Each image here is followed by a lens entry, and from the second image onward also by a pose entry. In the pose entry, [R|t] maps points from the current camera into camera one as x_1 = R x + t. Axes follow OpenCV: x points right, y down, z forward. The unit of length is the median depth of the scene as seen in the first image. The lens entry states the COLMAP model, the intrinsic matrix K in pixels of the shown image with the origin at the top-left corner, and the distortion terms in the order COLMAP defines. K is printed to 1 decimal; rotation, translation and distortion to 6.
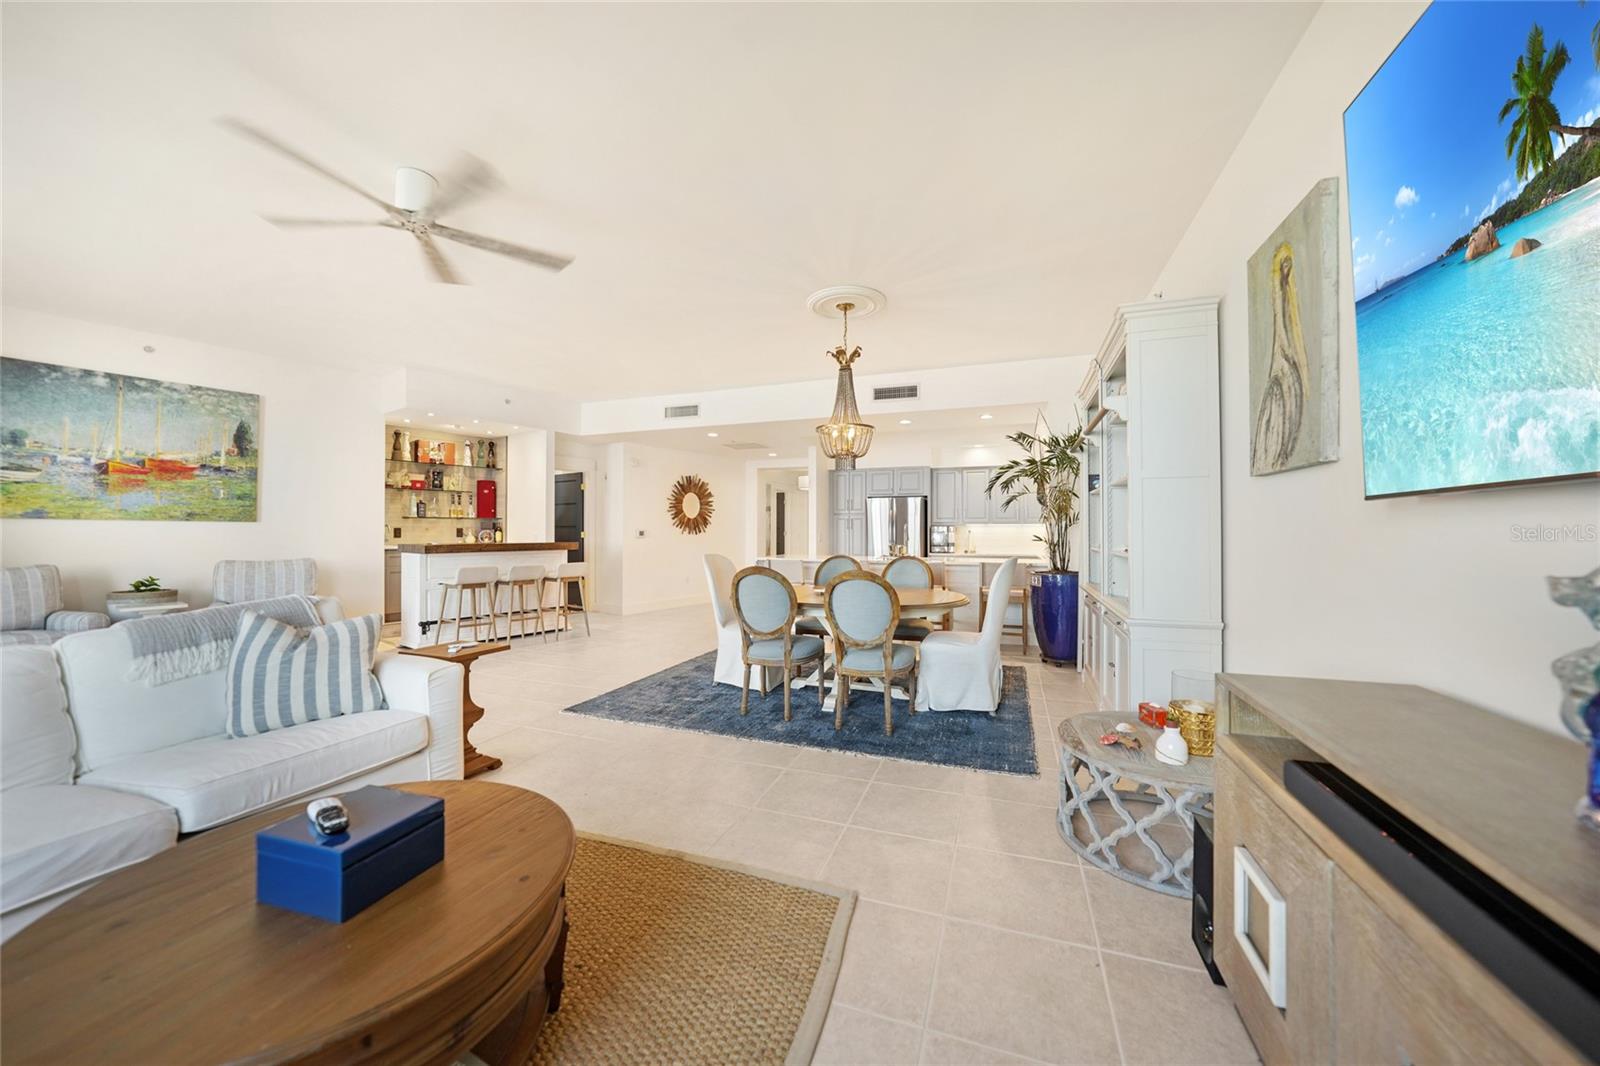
lens RADIAL K [[575.0, 0, 812.1], [0, 575.0, 531.6], [0, 0, 1]] dist [-0.017696, 0.000249]
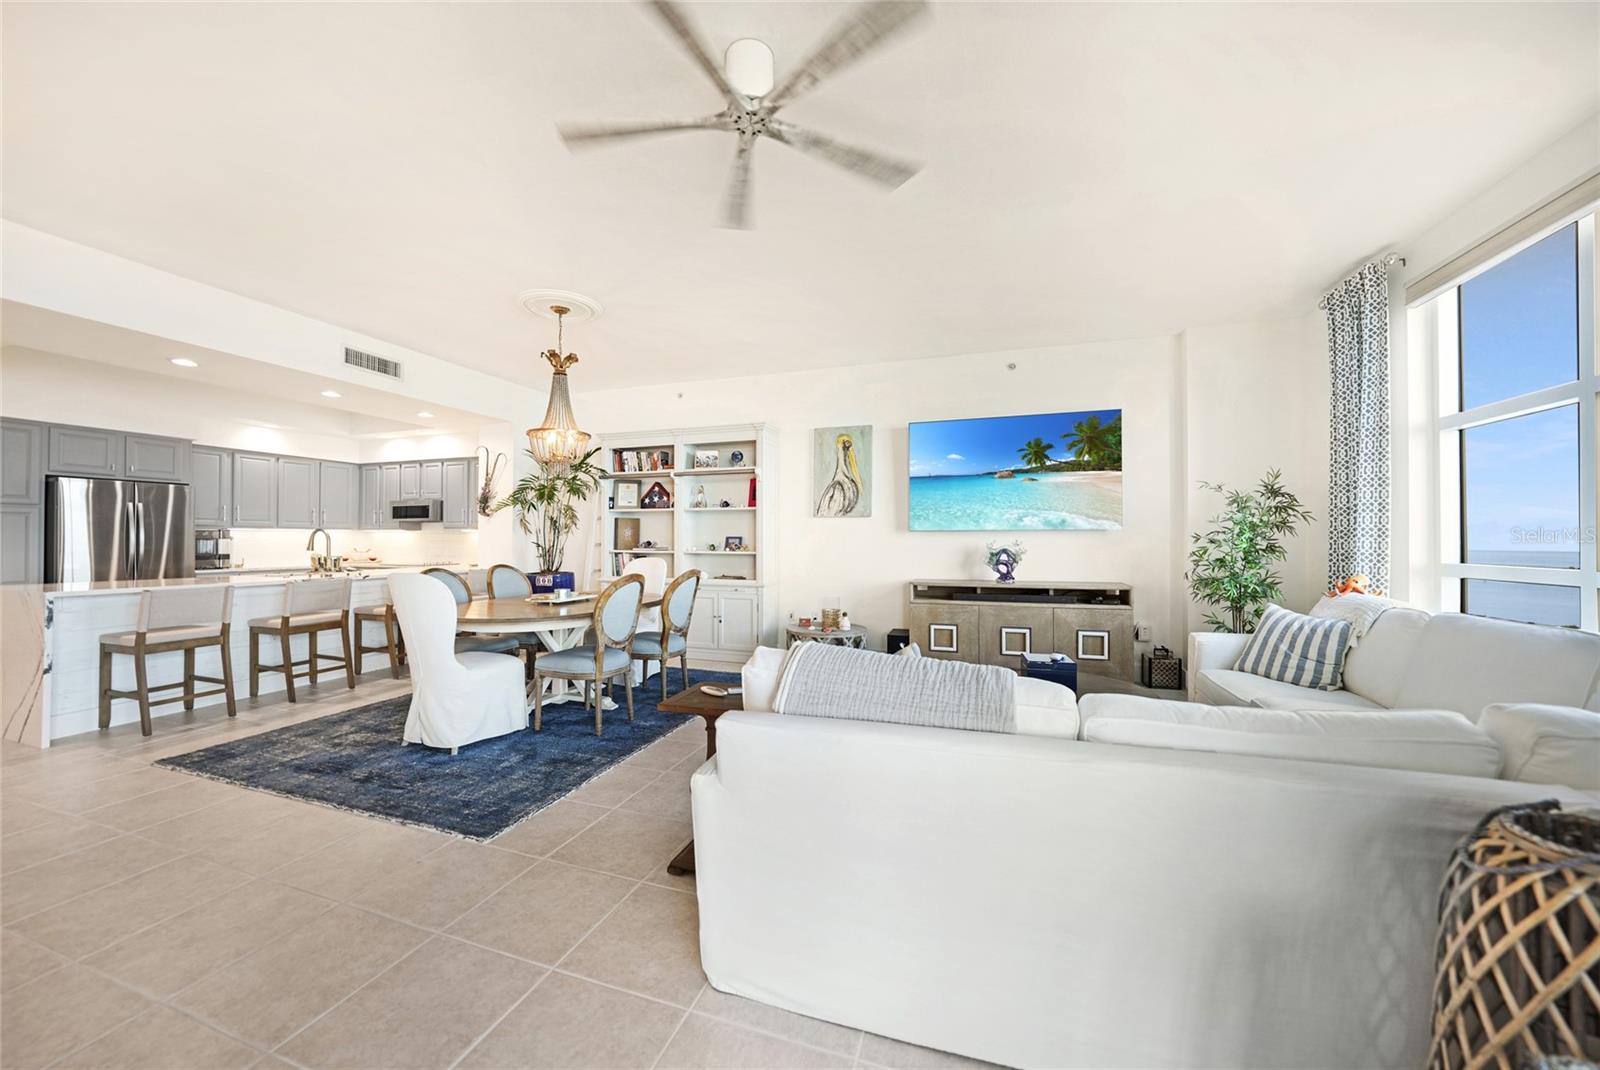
lens RADIAL K [[575.0, 0, 812.1], [0, 575.0, 533.6], [0, 0, 1]] dist [-0.017696, 0.000249]
pose [[-0.033396, 0.006487, 0.999421, -0.831663], [-0.001965, 0.999977, -0.006557, -0.003952], [-0.999440, -0.002183, -0.033382, 0.534590]]
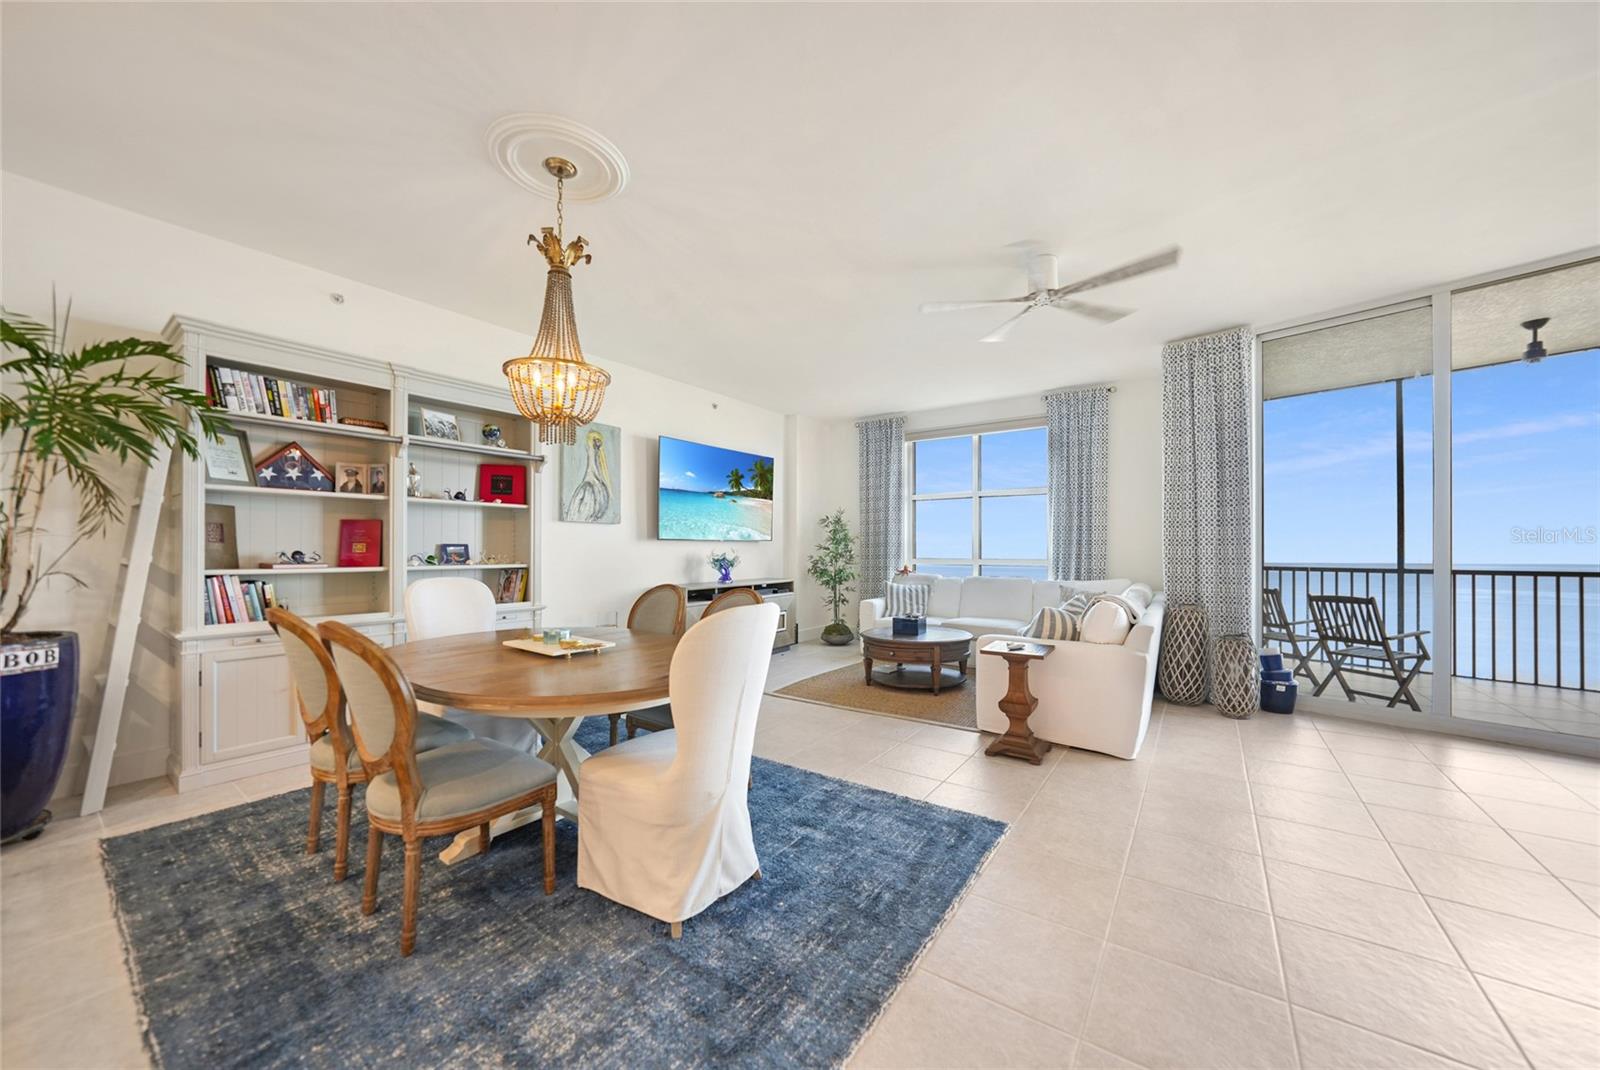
lens RADIAL K [[559.6, 0, 809.1], [0, 559.6, 548.1], [0, 0, 1]] dist [-0.017370, 0.000285]
pose [[-0.964568, -0.003720, 0.263809, -0.303647], [-0.003948, 0.999992, -0.000334, -0.000493], [-0.263806, -0.001363, -0.964575, 1.325066]]
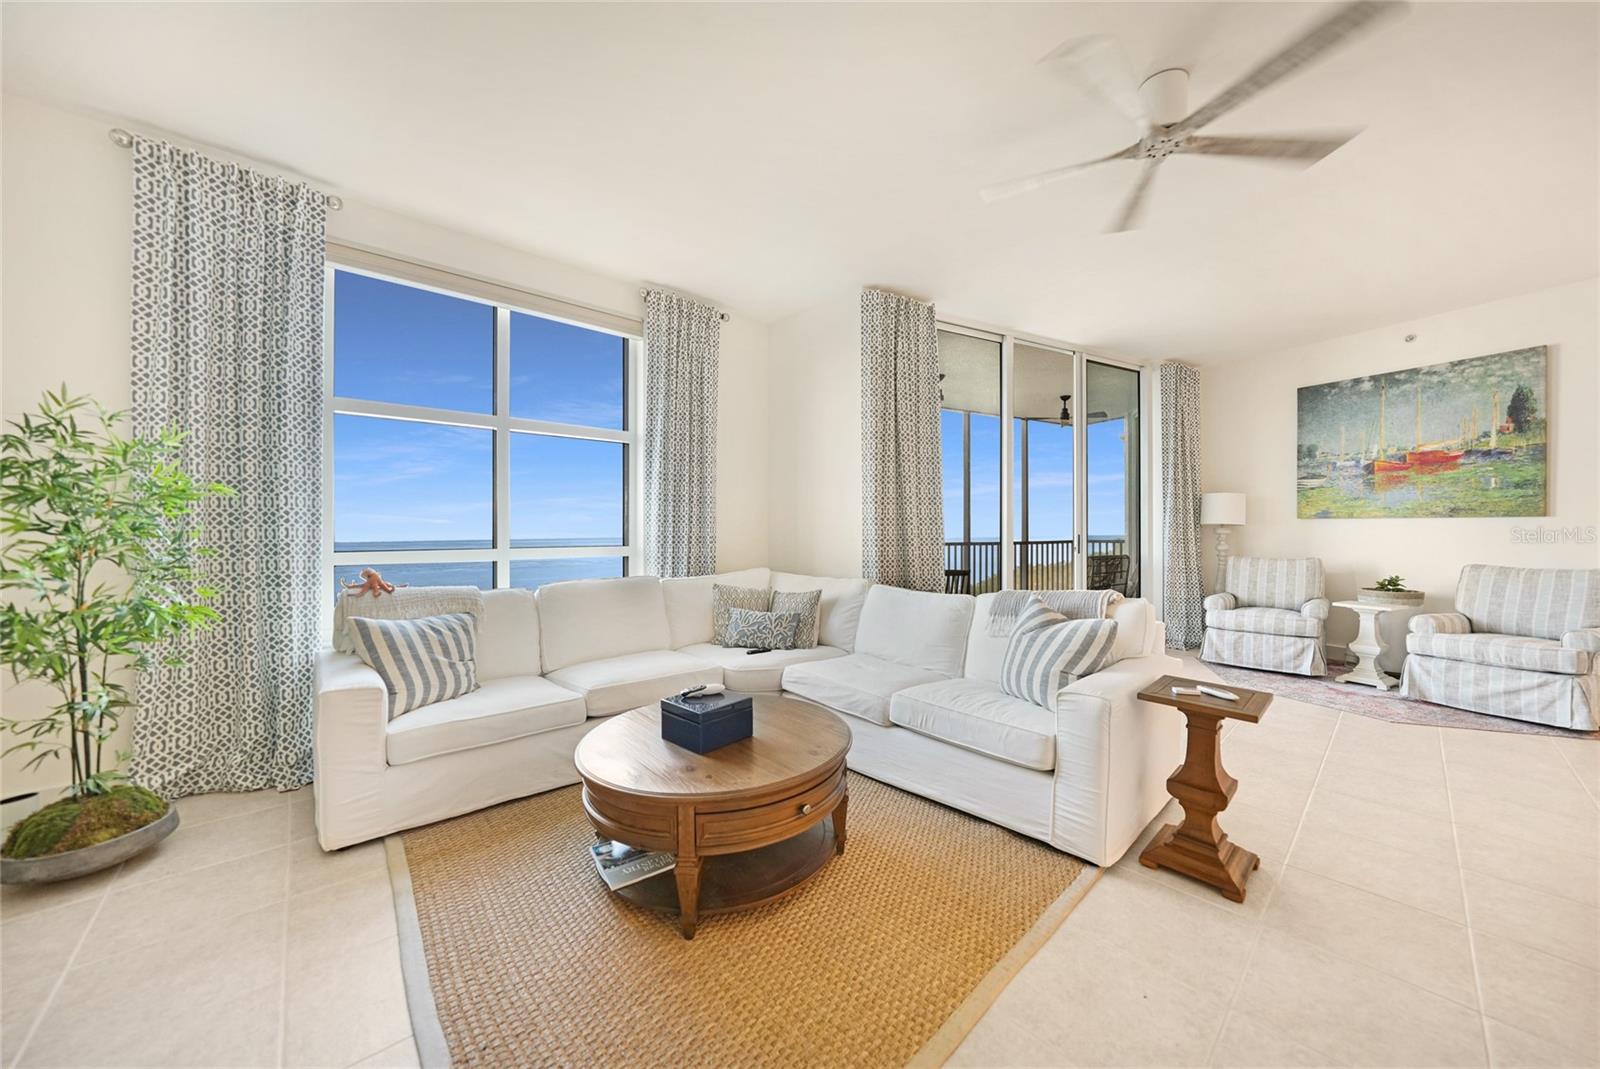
lens RADIAL K [[569.3, 0, 820.1], [0, 569.3, 533.3], [0, 0, 1]] dist [-0.040109, 0.007348]
pose [[-0.463258, 0.002962, -0.886219, 0.108784], [0.000653, 0.999995, 0.003001, 0.003250], [0.886223, 0.000811, -0.463257, 0.548700]]
